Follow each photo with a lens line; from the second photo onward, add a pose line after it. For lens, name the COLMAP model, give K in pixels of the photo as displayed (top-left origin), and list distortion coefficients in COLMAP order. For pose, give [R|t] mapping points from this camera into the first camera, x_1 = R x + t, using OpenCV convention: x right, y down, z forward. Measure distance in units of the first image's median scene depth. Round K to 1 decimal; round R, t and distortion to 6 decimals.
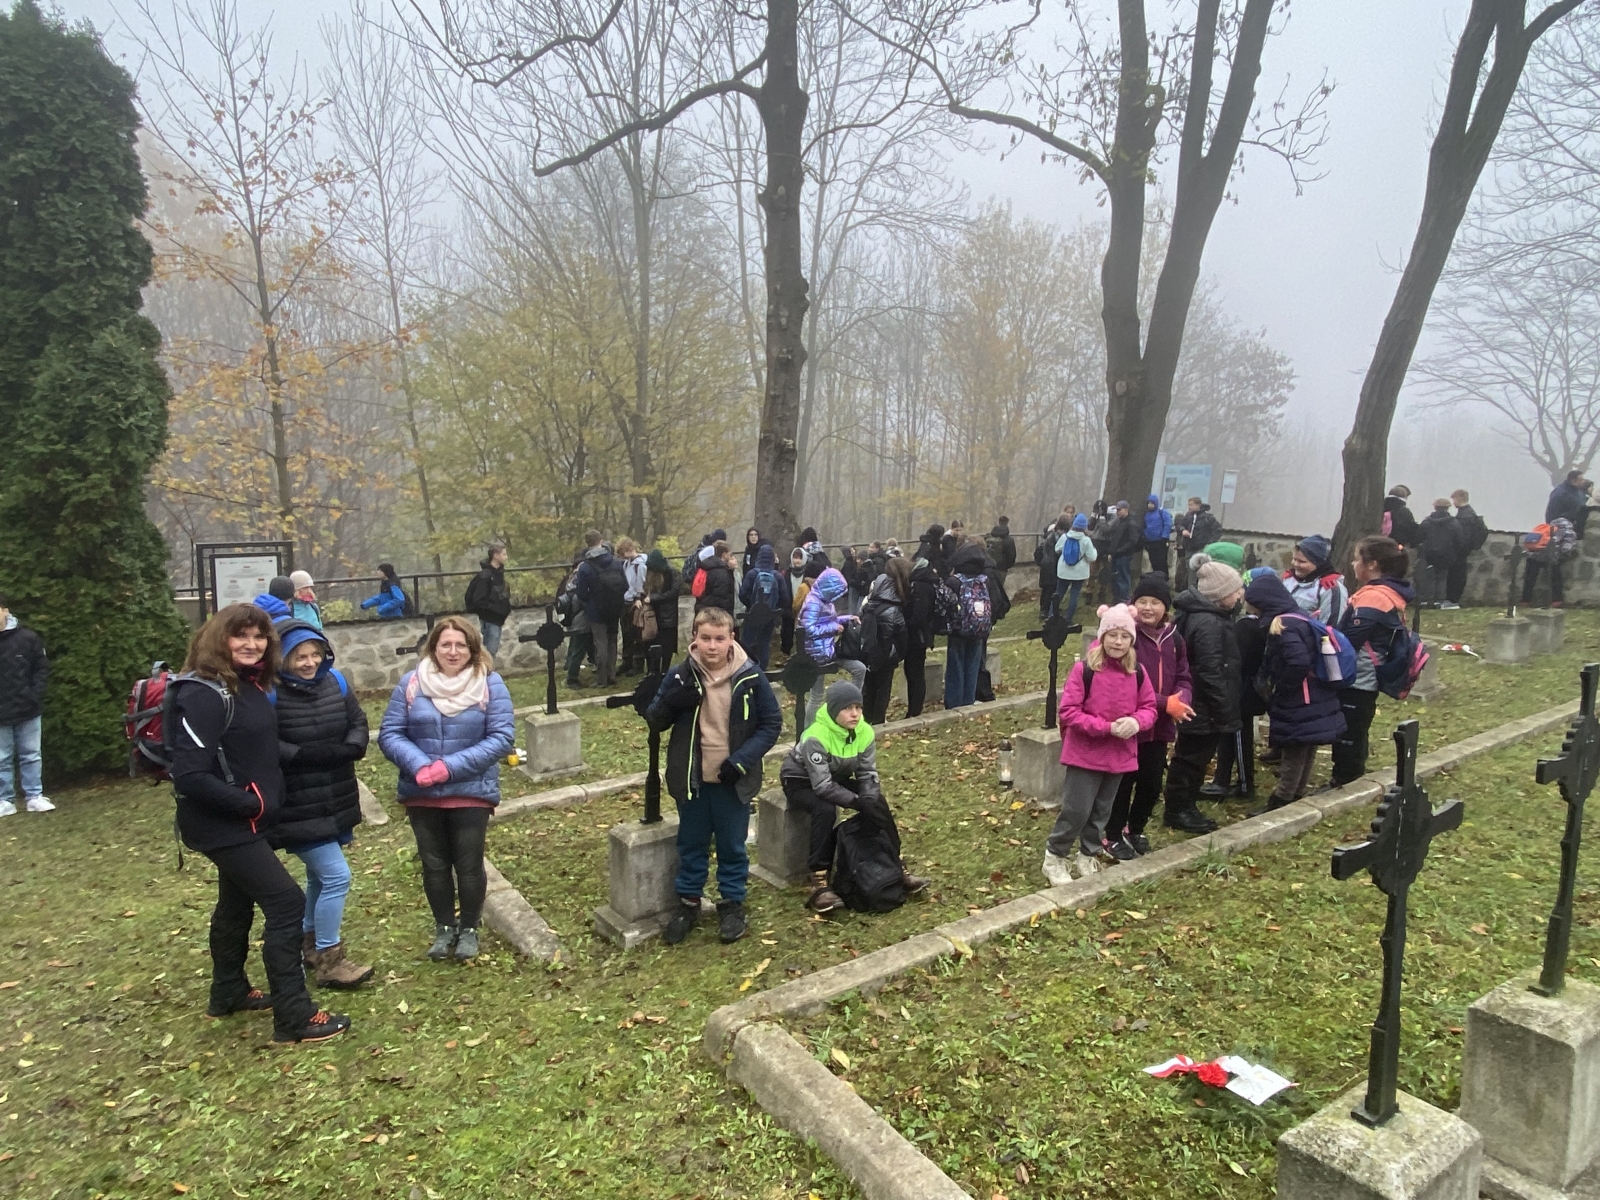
lens RADIAL K [[1008.8, 0, 800.0], [0, 1008.8, 600.0], [0, 0, 1]] dist [0.025826, -0.017911]
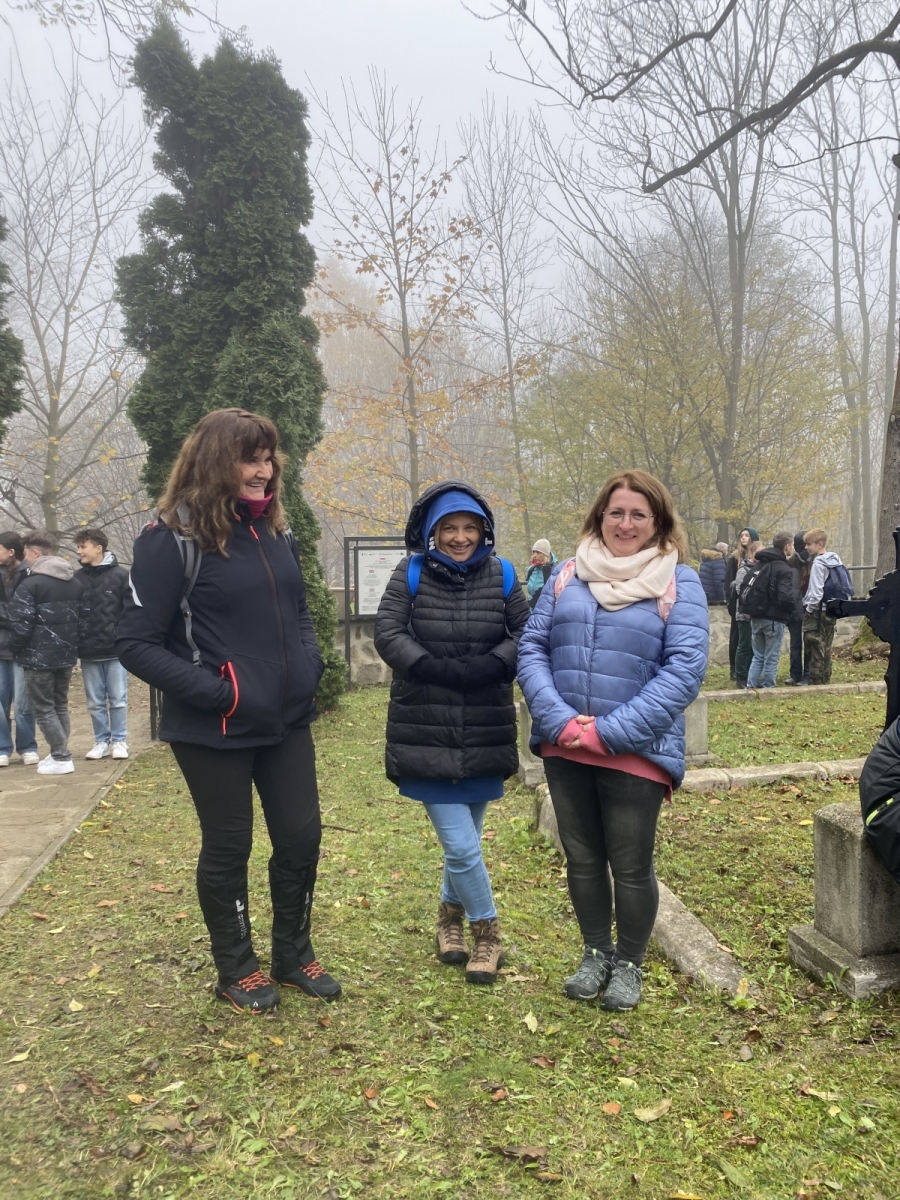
lens RADIAL K [[889.9, 0, 450.0], [0, 889.9, 600.0], [0, 0, 1]] dist [0.099719, -0.075690]
pose [[0.907454, 0.007620, -0.420082, -0.123872], [-0.031093, 0.998312, -0.049058, 0.099199], [0.418999, 0.057580, 0.906159, 0.271382]]
